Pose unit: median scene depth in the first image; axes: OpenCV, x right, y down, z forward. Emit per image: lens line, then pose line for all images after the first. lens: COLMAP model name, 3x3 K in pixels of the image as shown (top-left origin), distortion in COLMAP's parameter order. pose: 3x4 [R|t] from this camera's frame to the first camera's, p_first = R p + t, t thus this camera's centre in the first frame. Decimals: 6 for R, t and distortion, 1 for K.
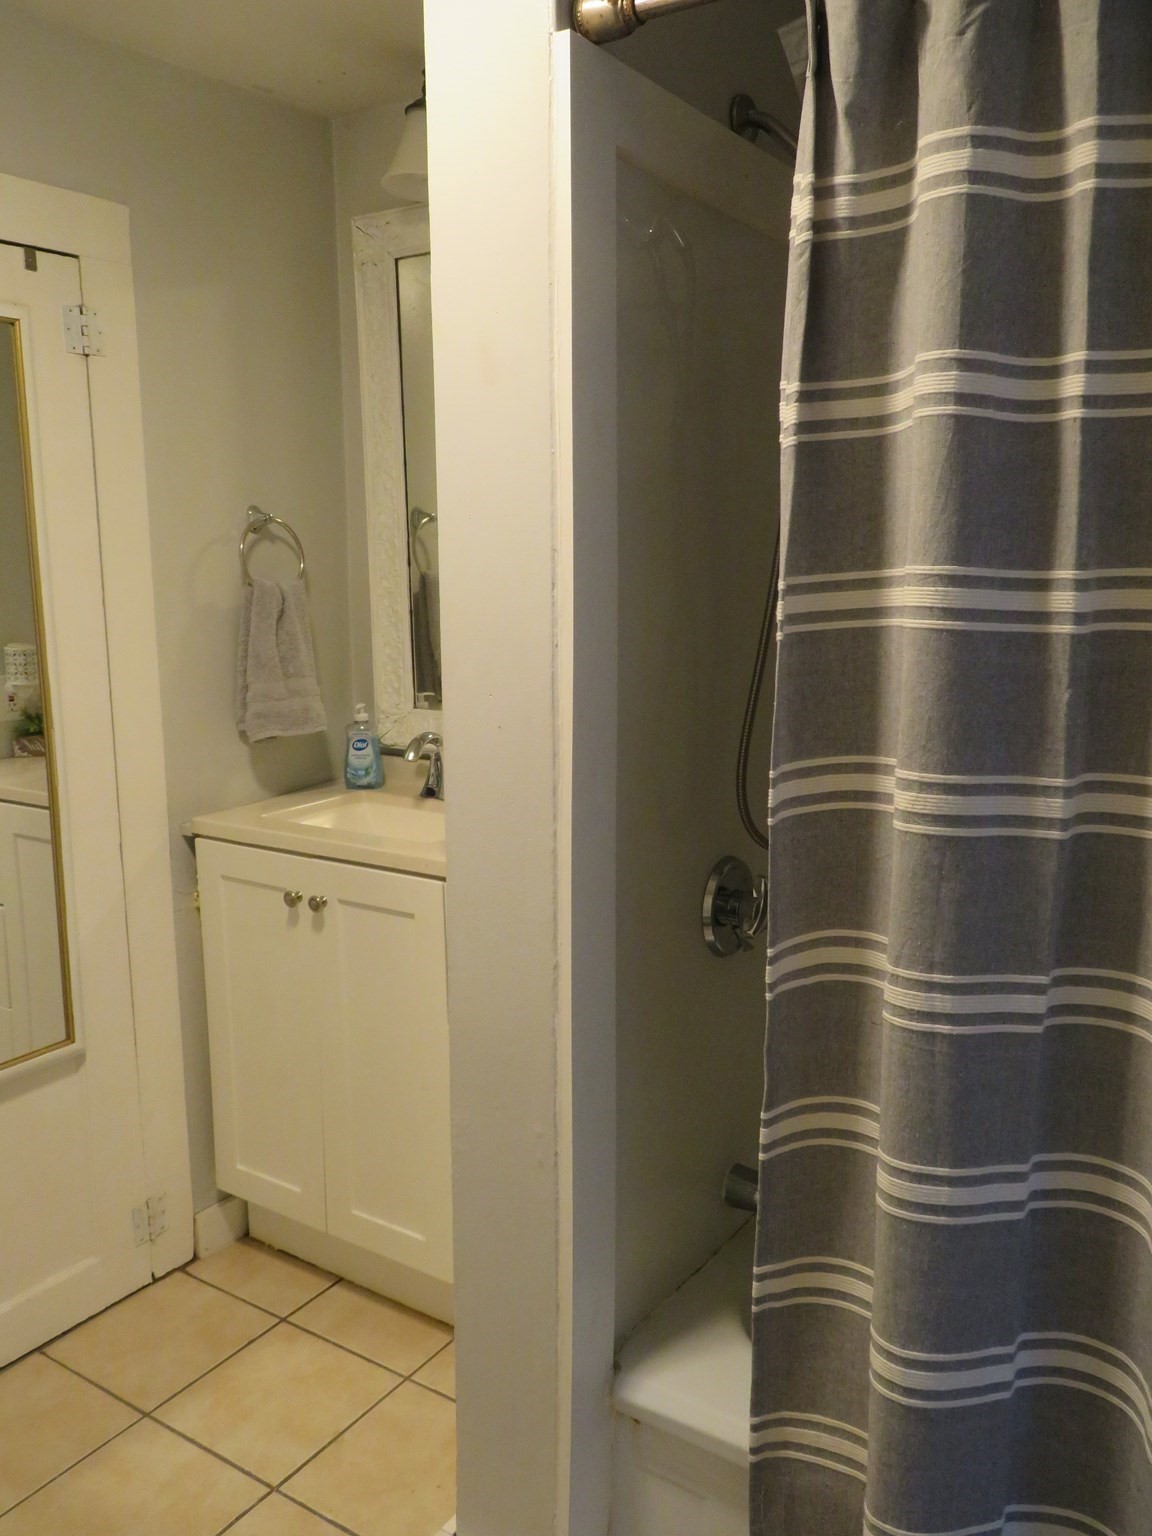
lens RADIAL K [[1283.5, 0, 576.0], [0, 1283.5, 768.0], [0, 0, 1]] dist [0.000849, 0.015316]
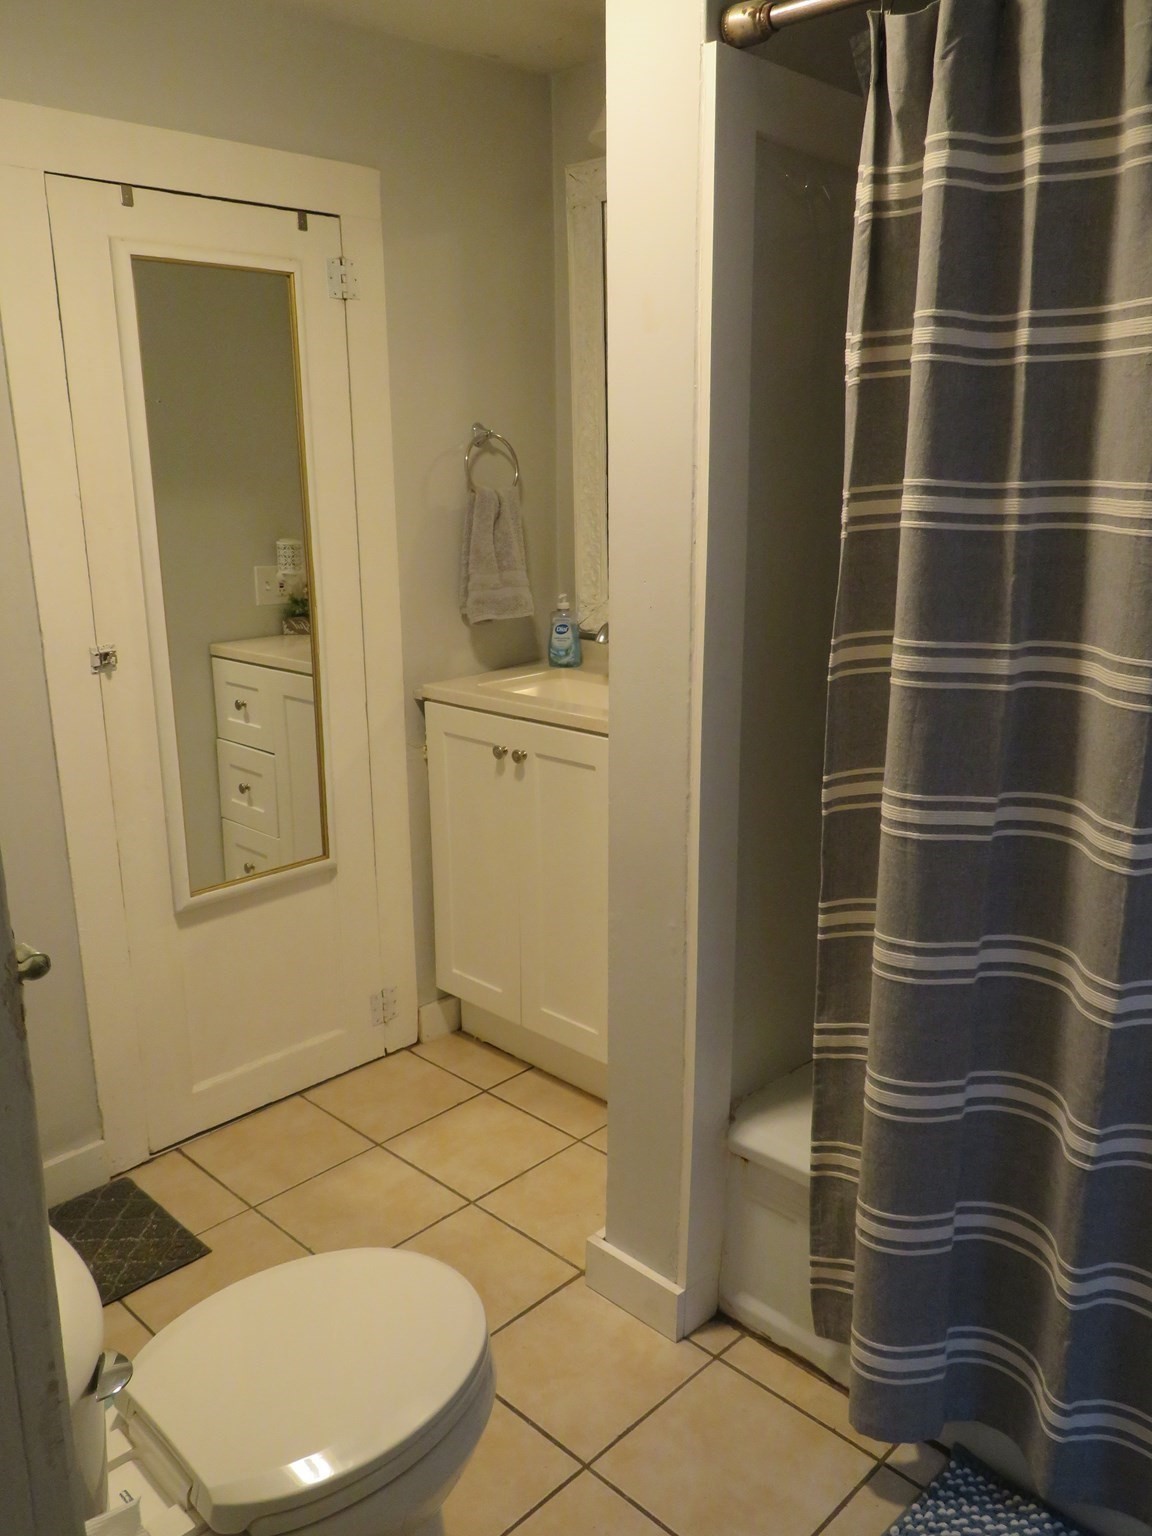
lens RADIAL K [[1213.9, 0, 576.0], [0, 1213.9, 768.0], [0, 0, 1]] dist [0.045641, -0.052050]
pose [[0.984619, 0.044148, -0.169044, 0.043238], [-0.030119, 0.995953, 0.084674, 0.015339], [0.172098, -0.078280, 0.981965, -0.115372]]
